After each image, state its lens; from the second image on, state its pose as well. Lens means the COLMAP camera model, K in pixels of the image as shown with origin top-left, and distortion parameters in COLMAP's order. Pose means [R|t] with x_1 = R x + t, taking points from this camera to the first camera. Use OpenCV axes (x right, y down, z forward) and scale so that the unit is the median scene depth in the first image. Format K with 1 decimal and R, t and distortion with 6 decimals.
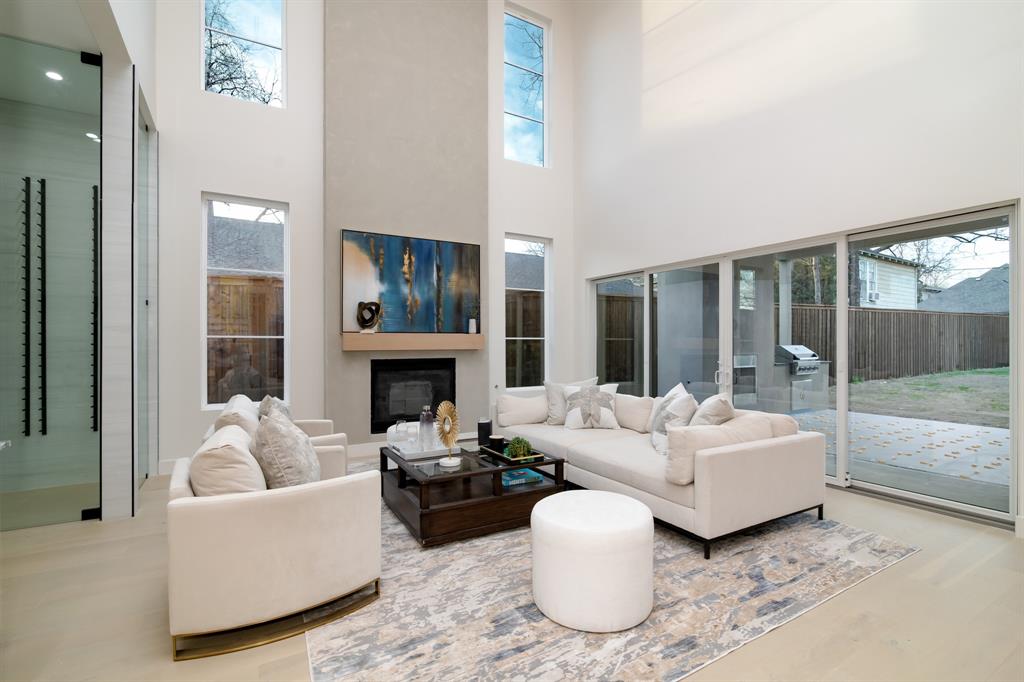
lens RADIAL K [[465.7, 0, 512.0], [0, 465.7, 341.0], [0, 0, 1]] dist [-0.004153, -0.000234]
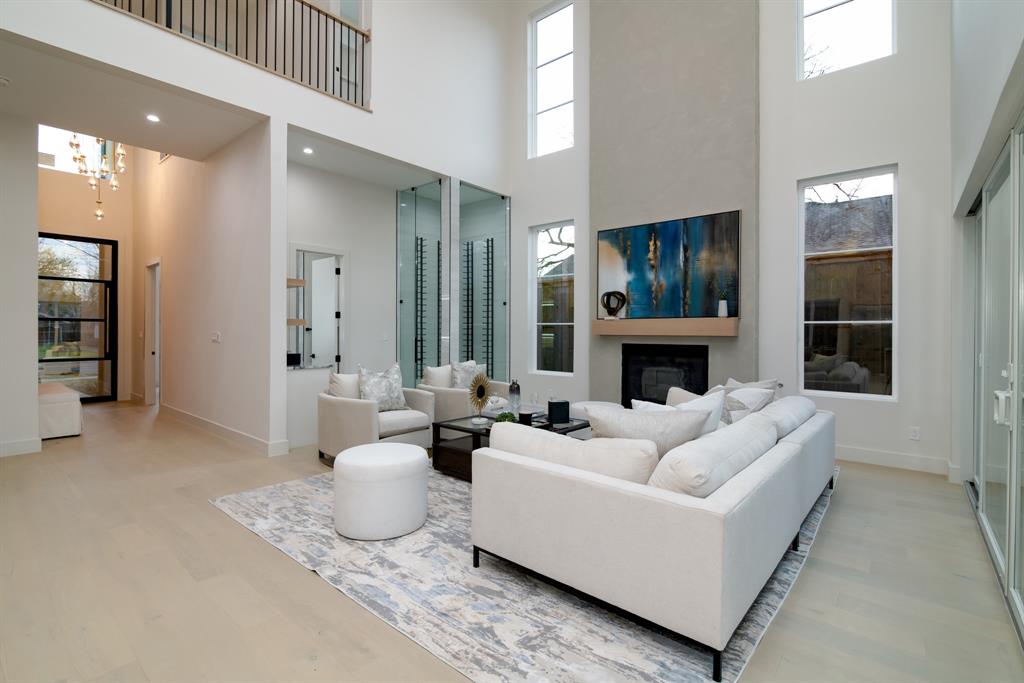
lens RADIAL K [[473.1, 0, 512.3], [0, 473.1, 328.0], [0, 0, 1]] dist [-0.001673, 0.000093]
pose [[0.333608, 0.001164, -0.942711, 0.634403], [0.001487, 0.999997, 0.001761, 0.001182], [0.942711, -0.001989, 0.333605, 0.368094]]
